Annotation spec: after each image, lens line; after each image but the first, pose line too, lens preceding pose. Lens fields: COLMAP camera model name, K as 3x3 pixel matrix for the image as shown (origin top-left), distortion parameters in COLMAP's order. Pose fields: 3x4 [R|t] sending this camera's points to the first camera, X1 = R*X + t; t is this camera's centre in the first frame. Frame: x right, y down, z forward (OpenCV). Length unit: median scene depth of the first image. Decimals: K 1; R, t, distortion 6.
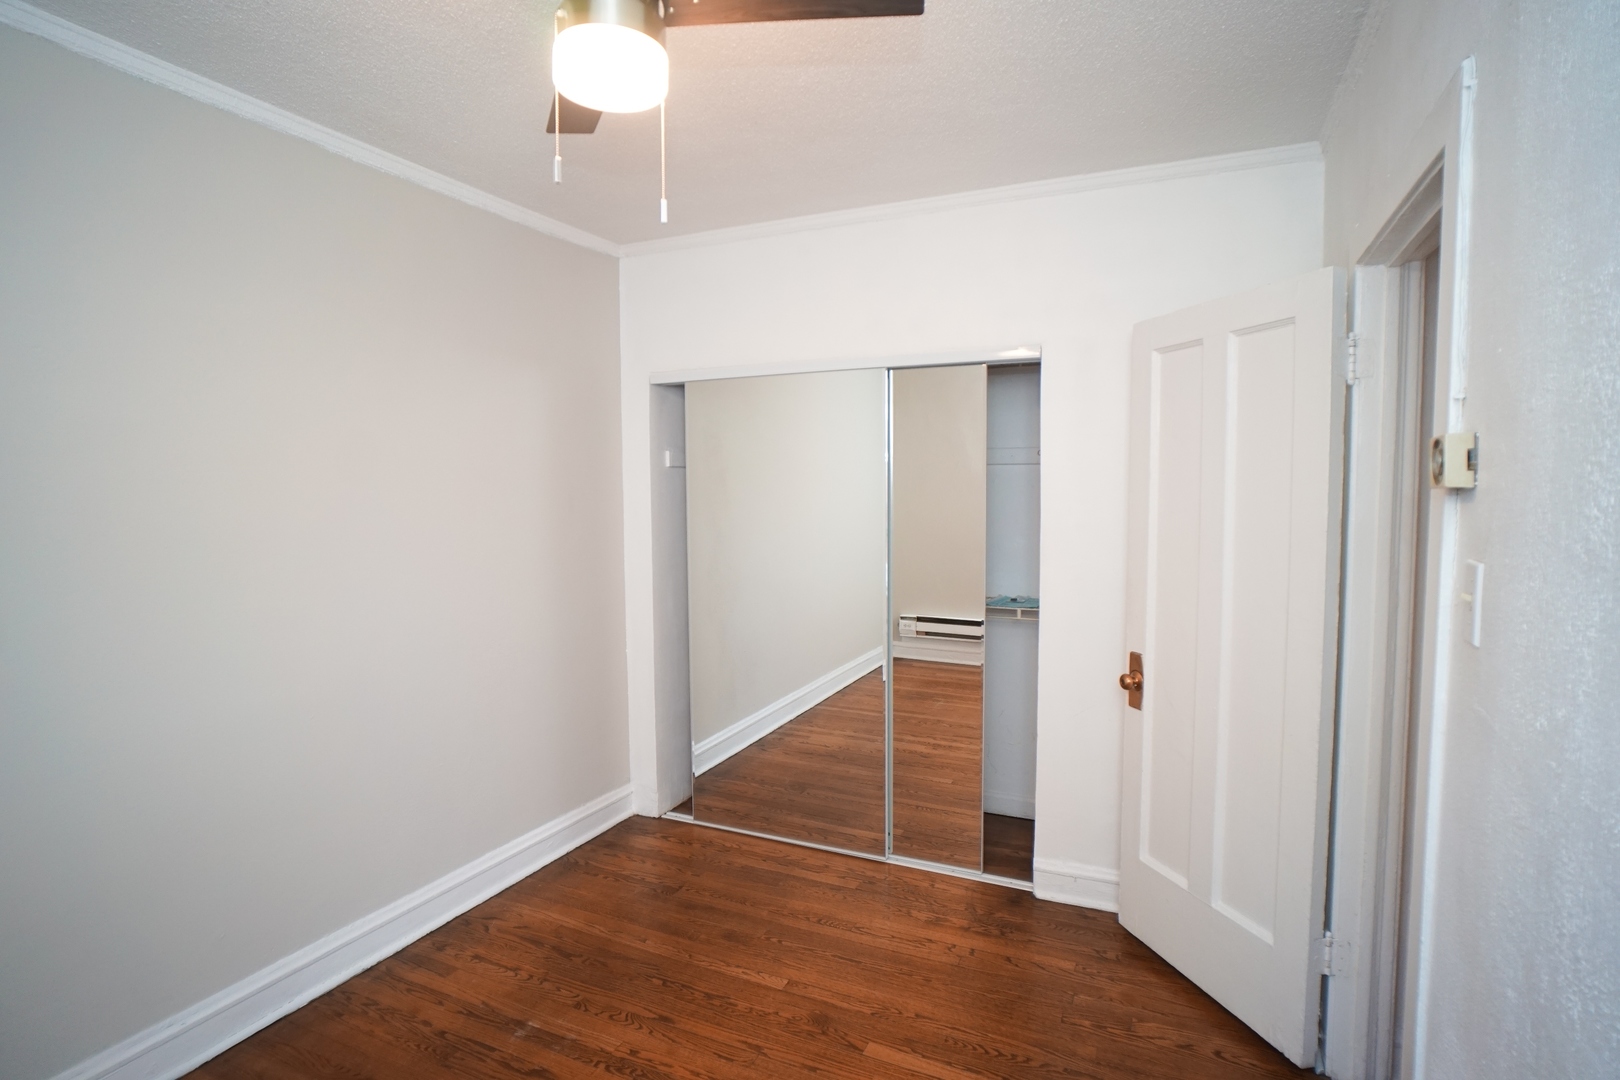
lens RADIAL K [[834.1, 0, 804.0], [0, 834.1, 527.7], [0, 0, 1]] dist [-0.051794, 0.023040]
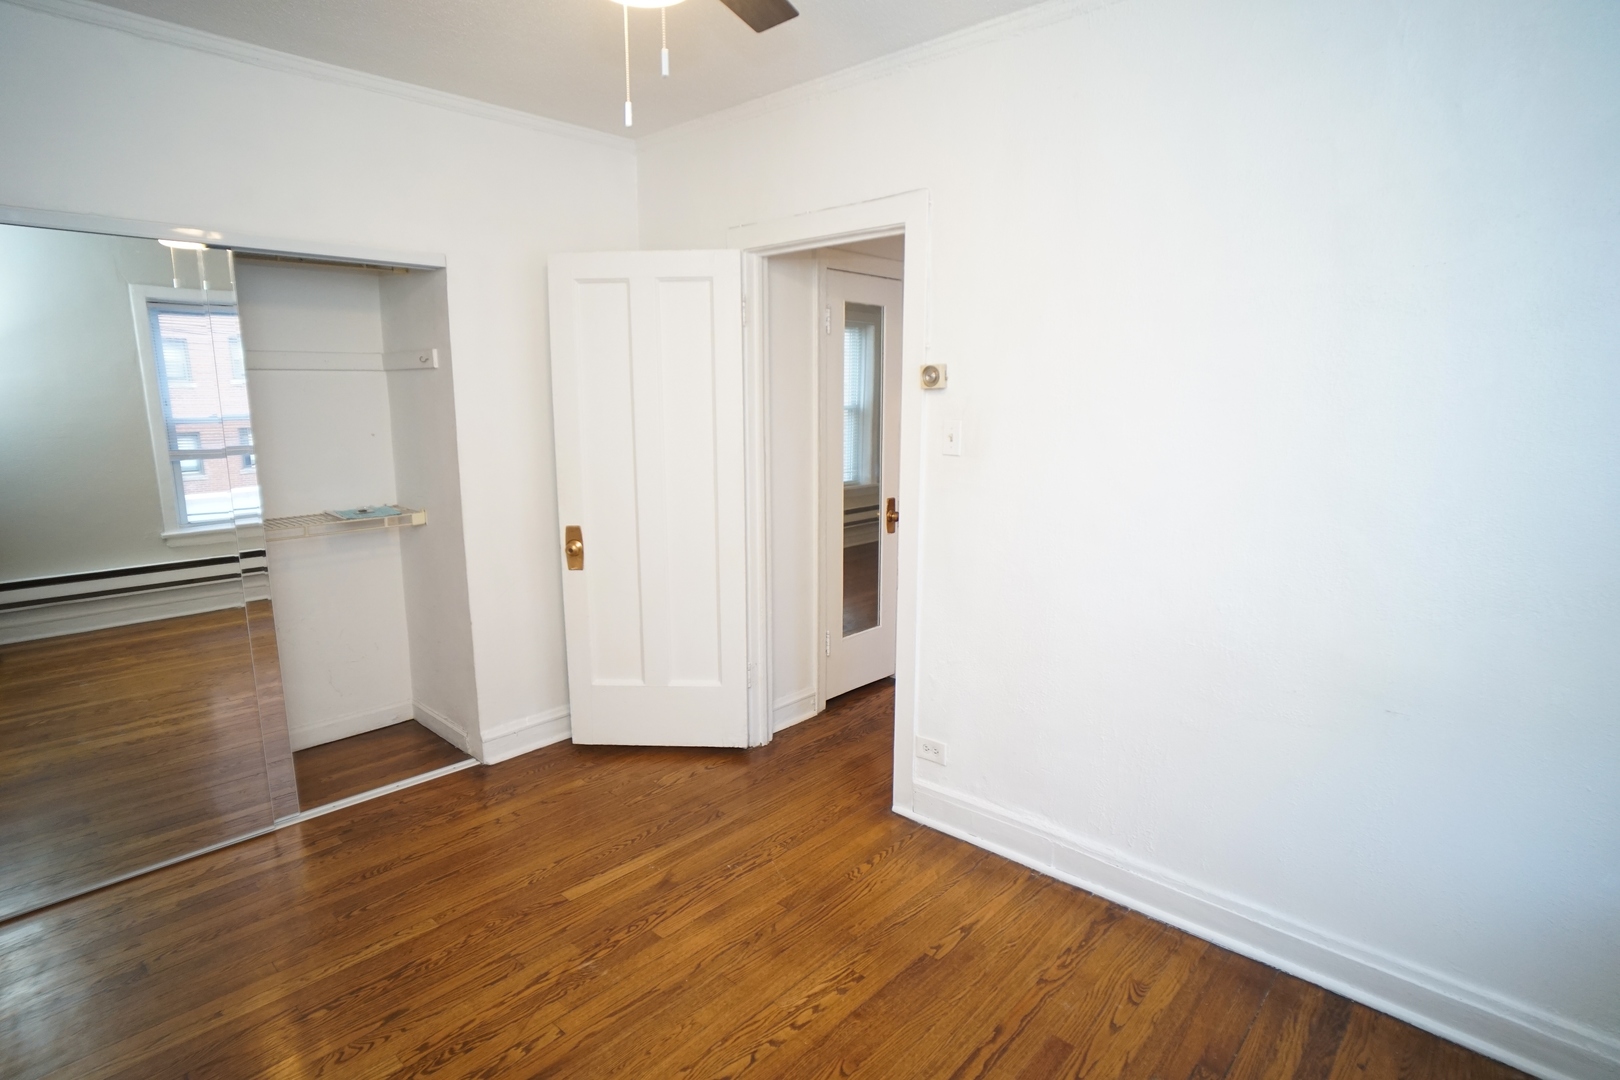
lens RADIAL K [[834.1, 0, 806.7], [0, 834.1, 544.4], [0, 0, 1]] dist [-0.051794, 0.023040]
pose [[0.317190, -0.181048, 0.930920, -0.617158], [0.060062, 0.983473, 0.170804, -0.011412], [-0.946458, 0.001736, 0.322822, 0.253243]]
